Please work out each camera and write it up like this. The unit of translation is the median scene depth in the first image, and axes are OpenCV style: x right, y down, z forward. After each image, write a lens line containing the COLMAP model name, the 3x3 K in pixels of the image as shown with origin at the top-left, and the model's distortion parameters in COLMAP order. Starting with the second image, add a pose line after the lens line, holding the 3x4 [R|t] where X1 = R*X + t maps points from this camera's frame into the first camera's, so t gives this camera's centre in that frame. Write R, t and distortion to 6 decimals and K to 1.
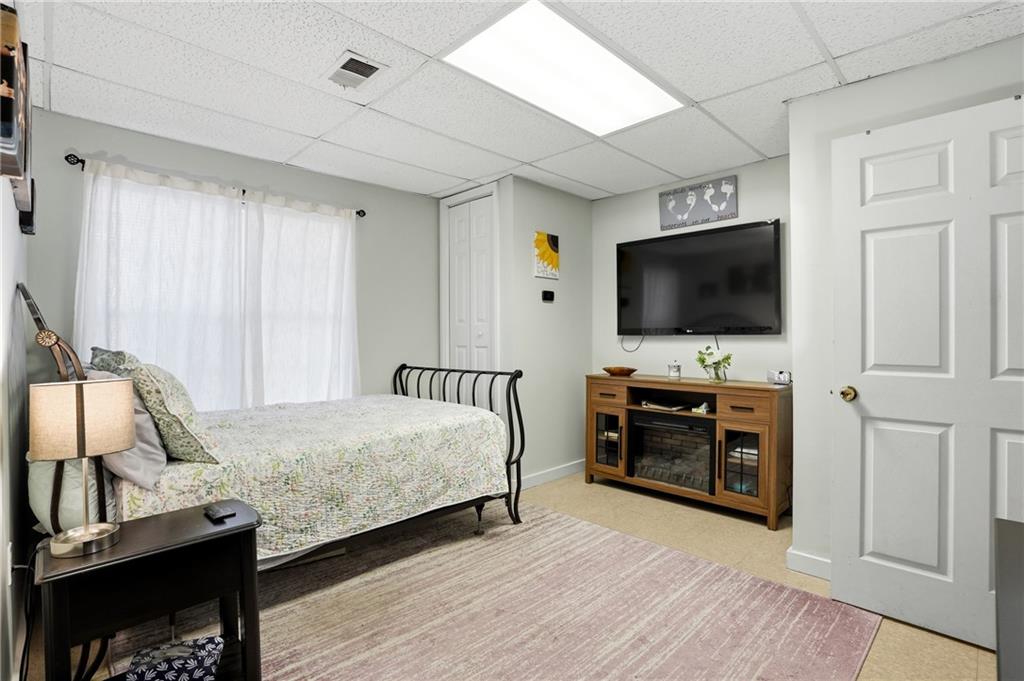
lens RADIAL K [[486.4, 0, 511.9], [0, 486.4, 335.3], [0, 0, 1]] dist [-0.057561, 0.024335]
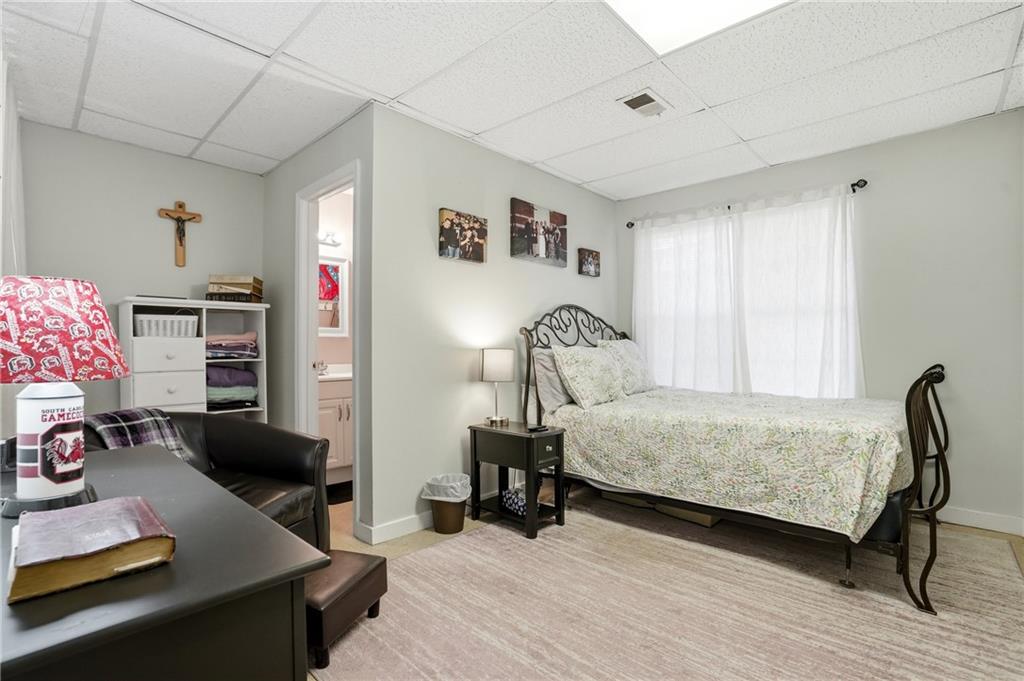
lens RADIAL K [[486.4, 0, 511.9], [0, 486.4, 335.3], [0, 0, 1]] dist [-0.057561, 0.024335]
pose [[0.048603, -0.020553, -0.998607, 0.737994], [0.006867, 0.999772, -0.020242, 0.041563], [0.998795, -0.005873, 0.048733, 0.515796]]
